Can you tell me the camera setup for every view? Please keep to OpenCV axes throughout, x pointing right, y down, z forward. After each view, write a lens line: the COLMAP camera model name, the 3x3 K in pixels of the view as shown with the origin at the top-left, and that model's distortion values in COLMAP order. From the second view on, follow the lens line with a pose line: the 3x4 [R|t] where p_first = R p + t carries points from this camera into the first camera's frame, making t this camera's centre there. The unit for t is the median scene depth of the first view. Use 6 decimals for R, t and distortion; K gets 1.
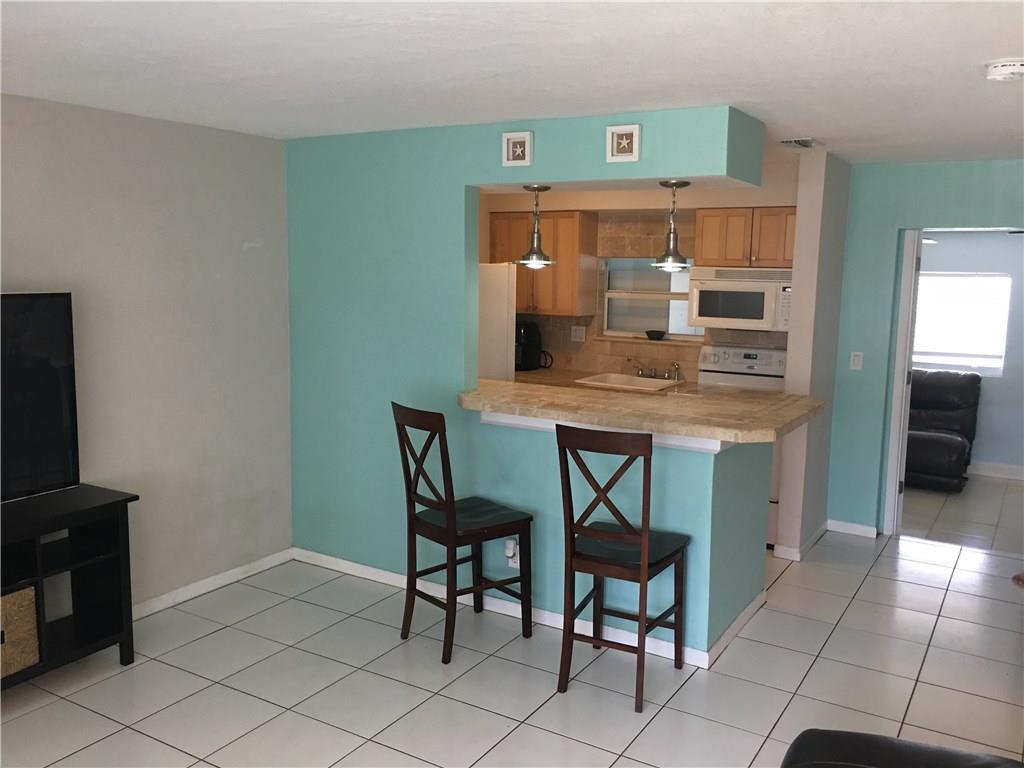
lens RADIAL K [[870.7, 0, 510.8], [0, 870.7, 382.2], [0, 0, 1]] dist [0.009397, 0.006094]
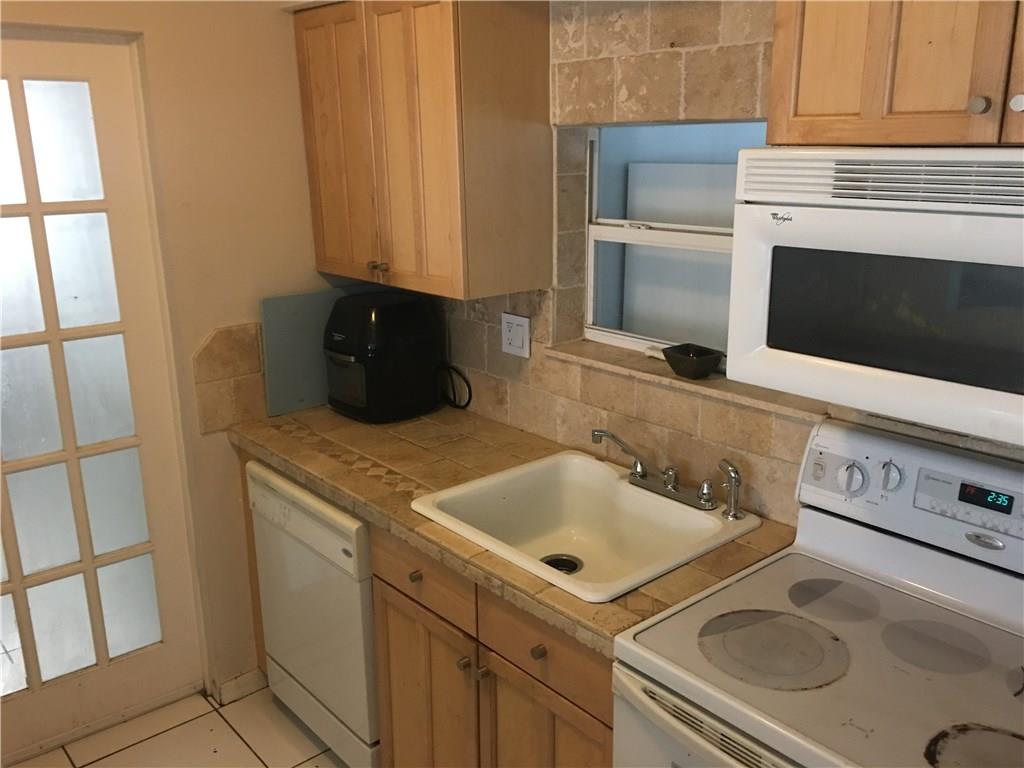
lens RADIAL K [[881.6, 0, 513.6], [0, 881.6, 387.4], [0, 0, 1]] dist [0.018467, 0.008596]
pose [[0.952515, 0.060273, -0.298468, 0.204255], [-0.021338, 0.991016, 0.132031, -0.088364], [0.303744, -0.119393, 0.945243, 0.666815]]
